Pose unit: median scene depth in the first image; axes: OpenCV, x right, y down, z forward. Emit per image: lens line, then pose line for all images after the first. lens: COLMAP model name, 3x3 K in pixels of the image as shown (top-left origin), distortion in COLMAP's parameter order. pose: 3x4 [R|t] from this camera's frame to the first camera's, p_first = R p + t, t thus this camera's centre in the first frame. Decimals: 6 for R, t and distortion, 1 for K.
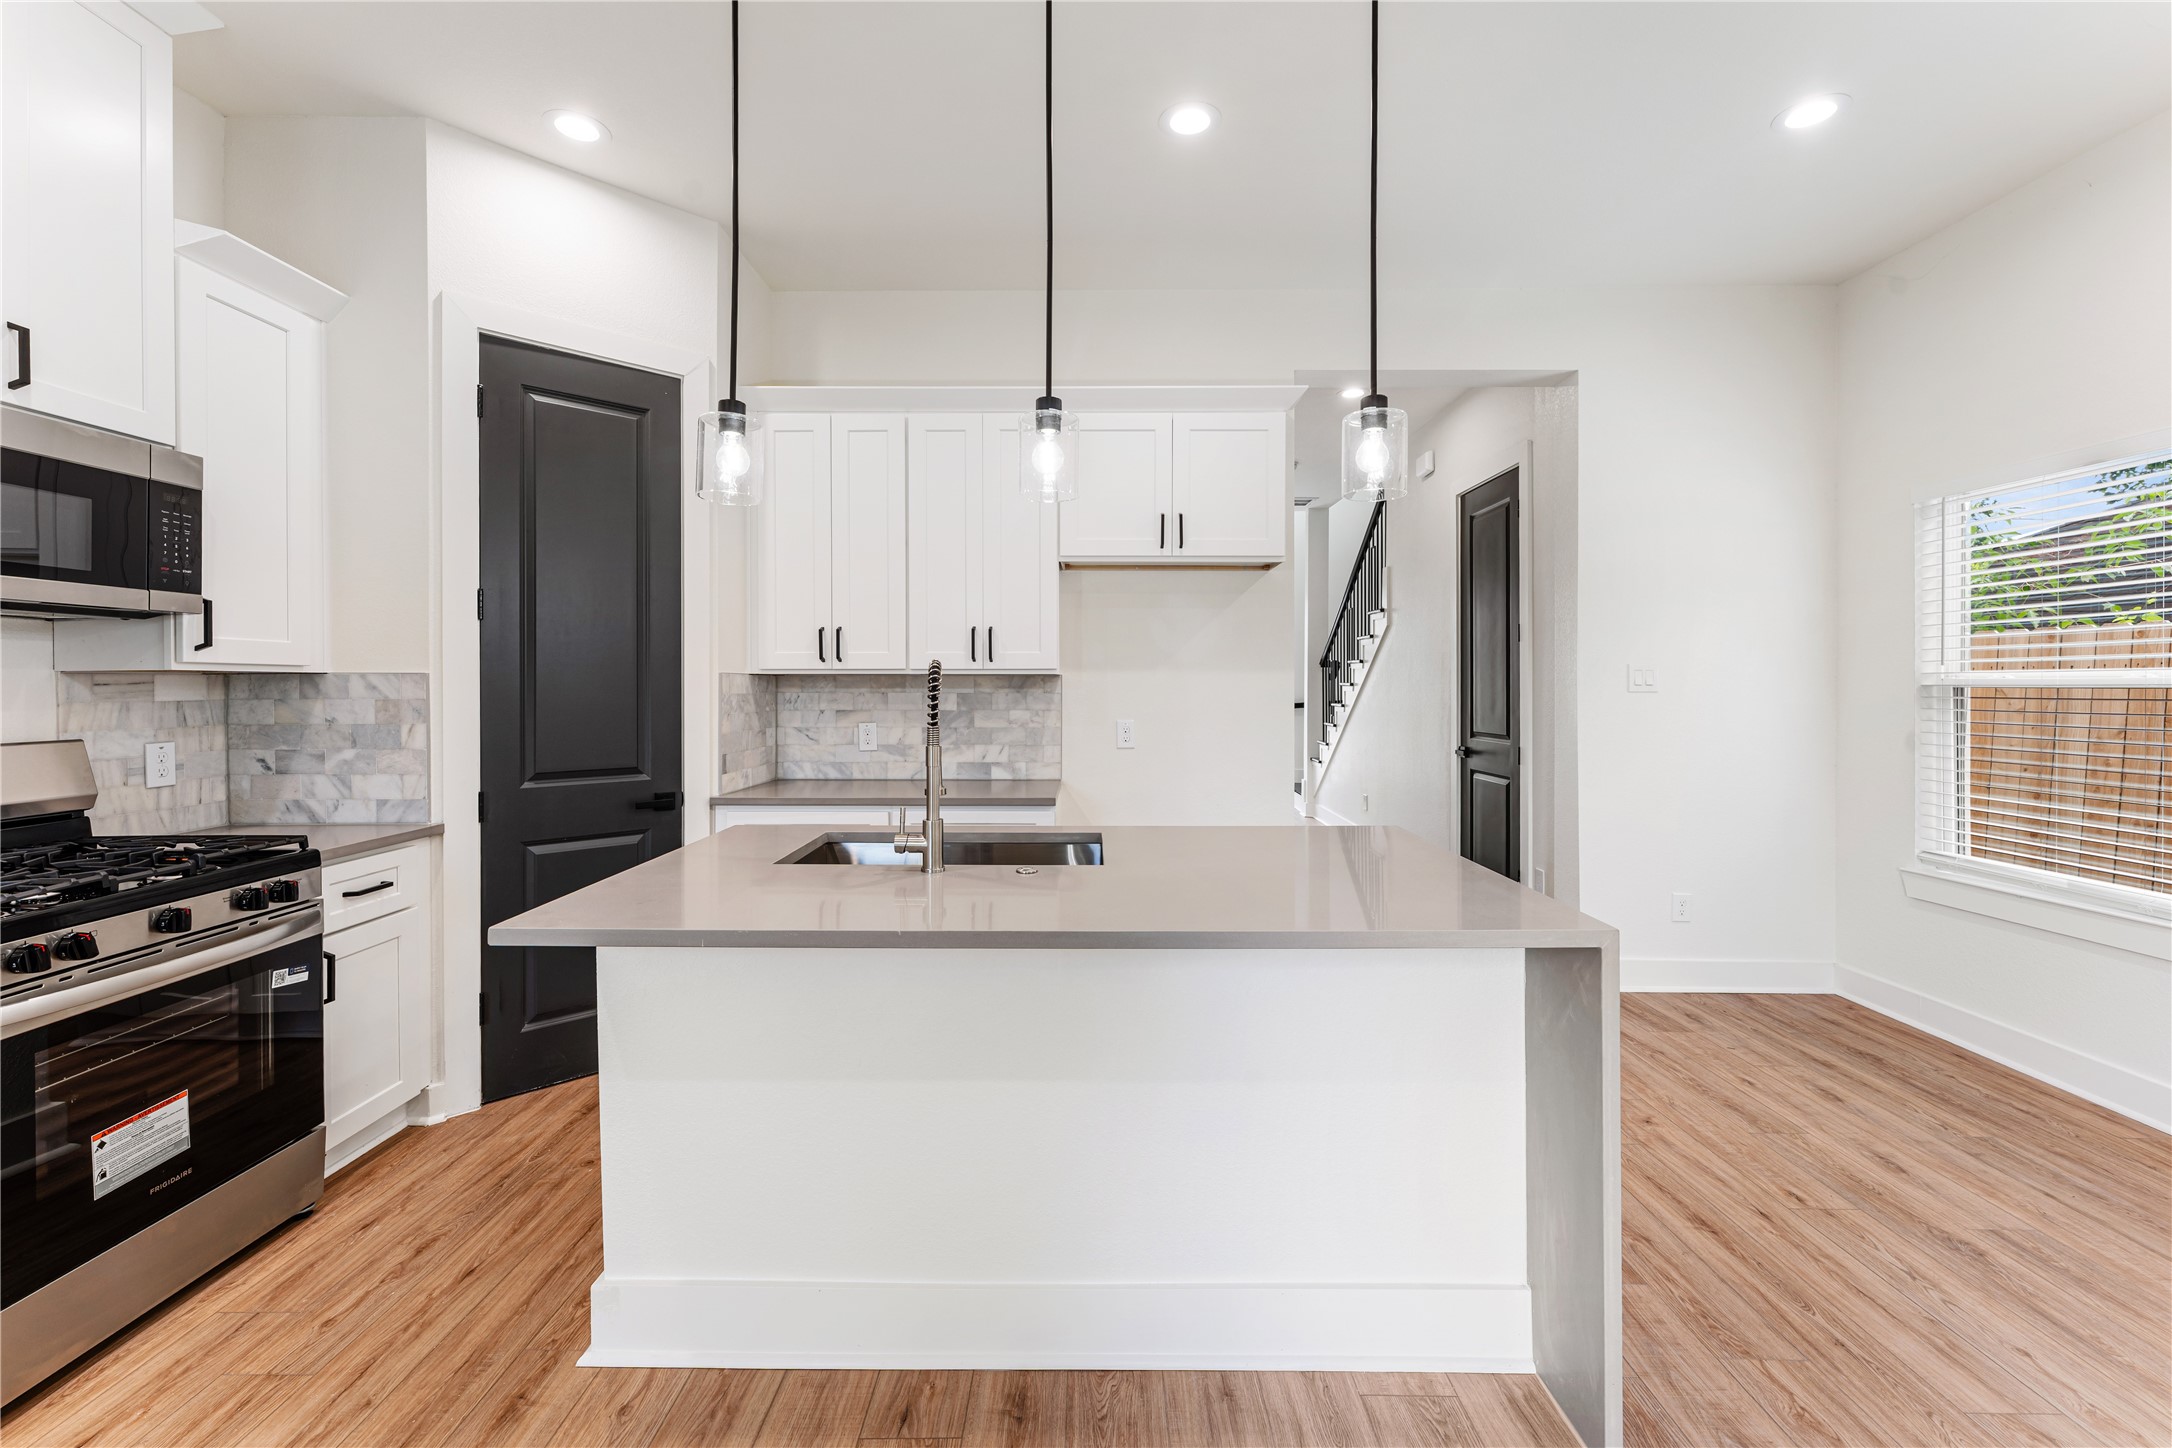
lens RADIAL K [[882.0, 0, 1078.5], [0, 882.0, 692.1], [0, 0, 1]] dist [0.000848, -0.000545]
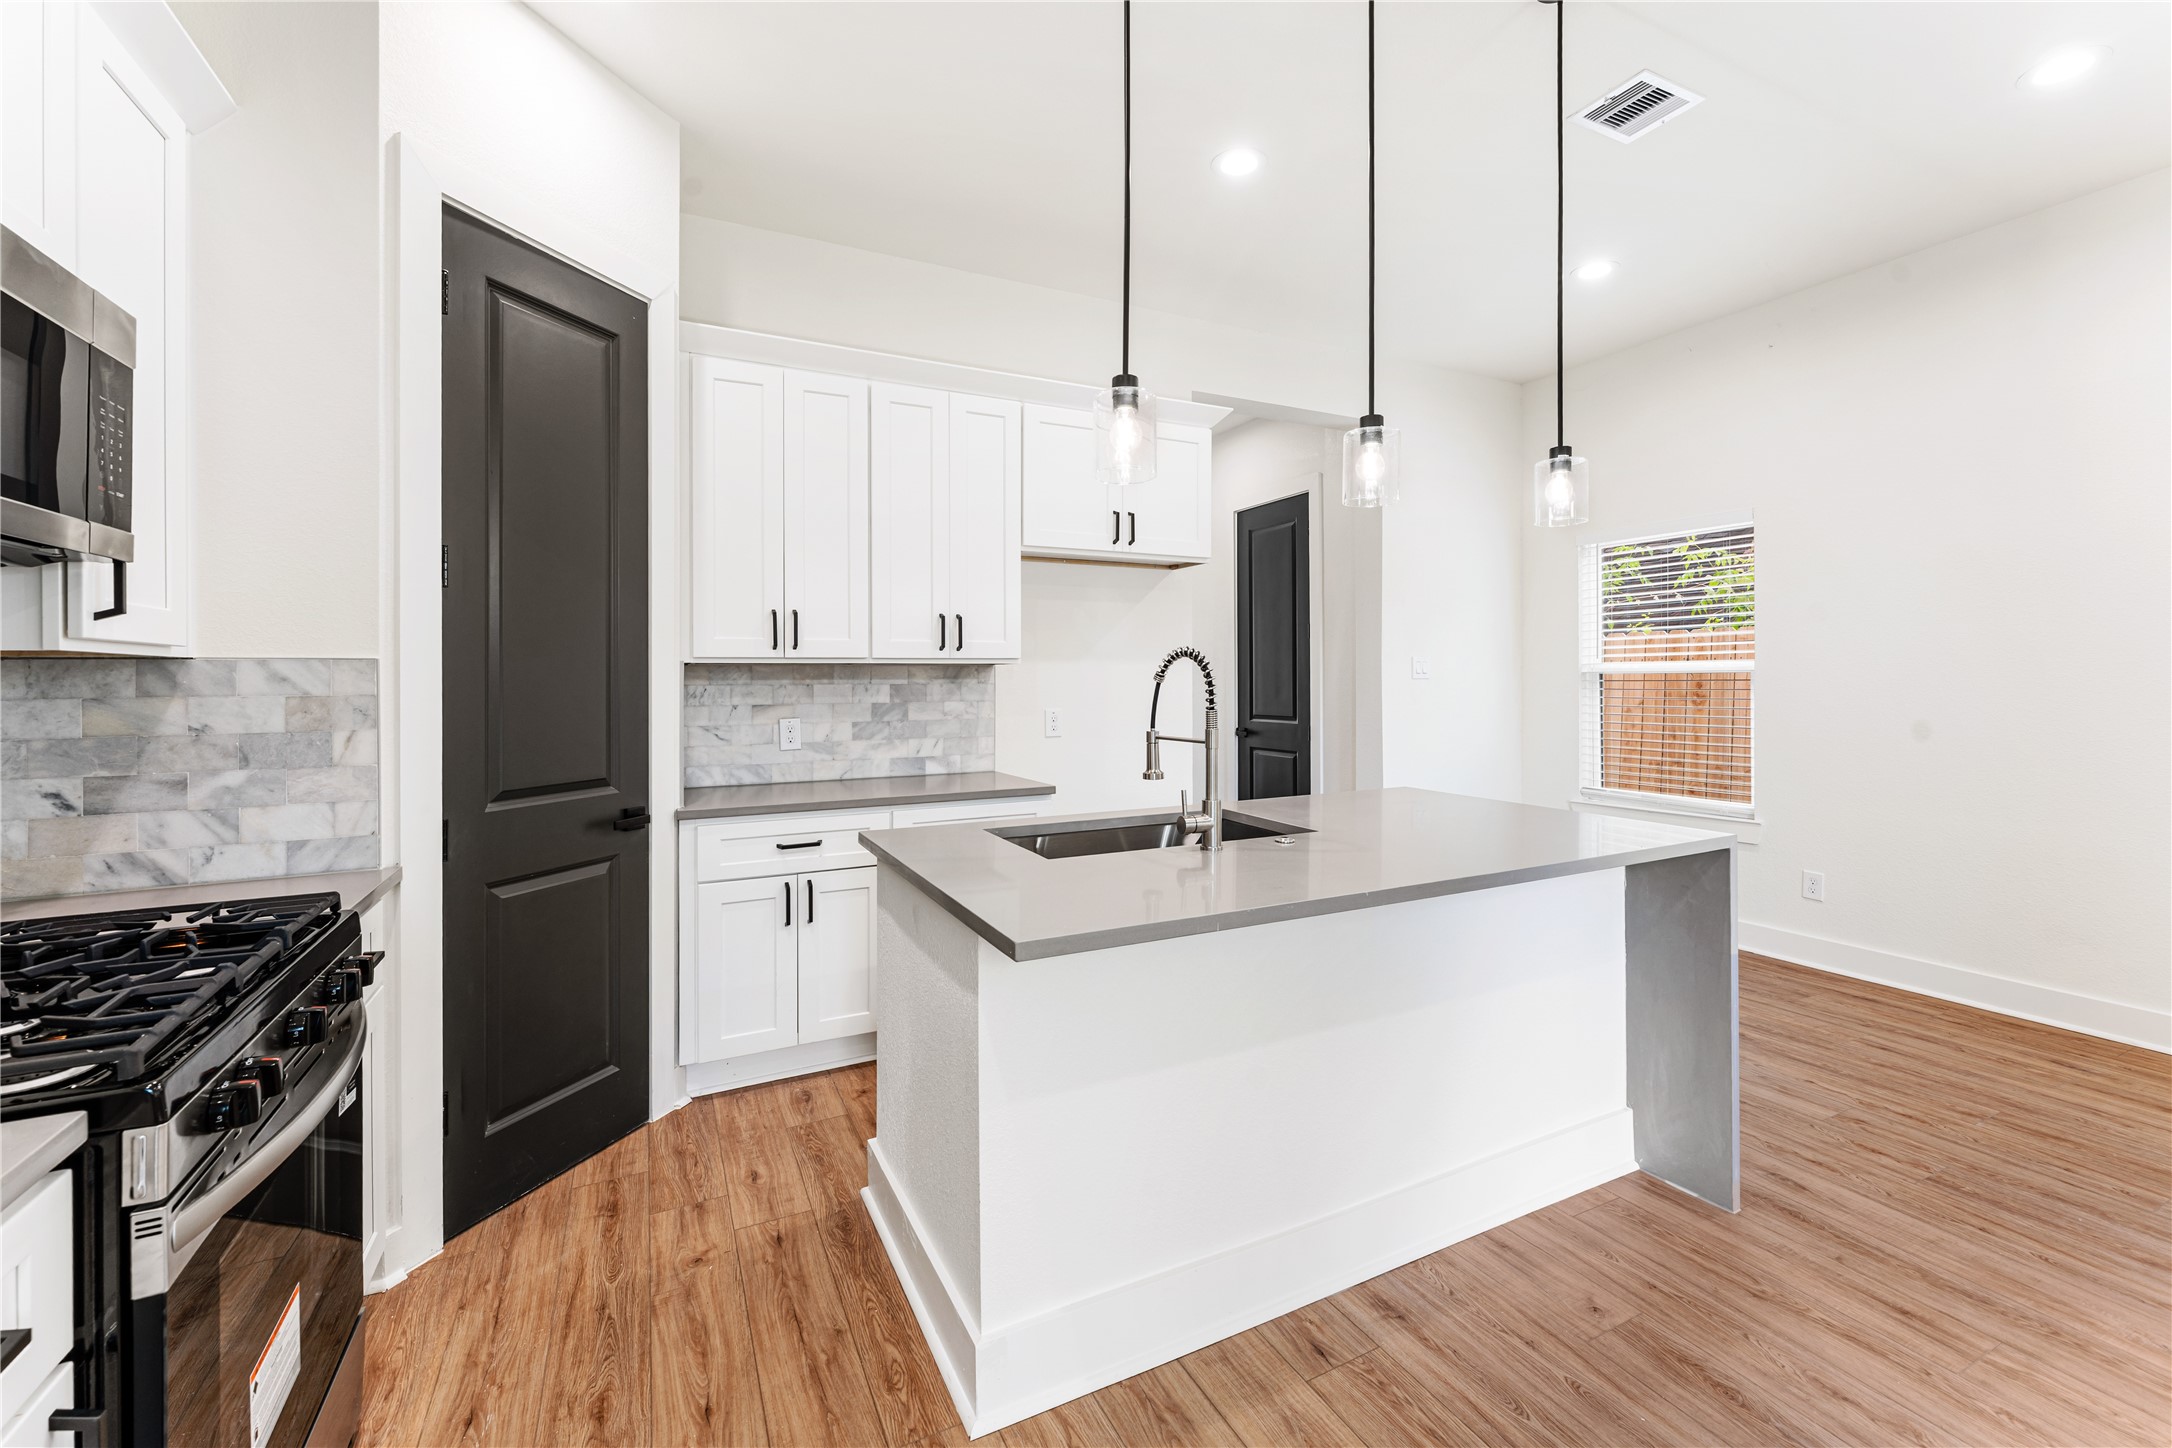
lens RADIAL K [[892.6, 0, 1080.7], [0, 892.6, 681.6], [0, 0, 1]] dist [-0.001744, -0.000048]
pose [[0.891277, -0.007436, 0.453398, -0.556739], [0.010181, 0.999942, -0.003613, 0.005627], [-0.453345, 0.007837, 0.891301, 0.094895]]
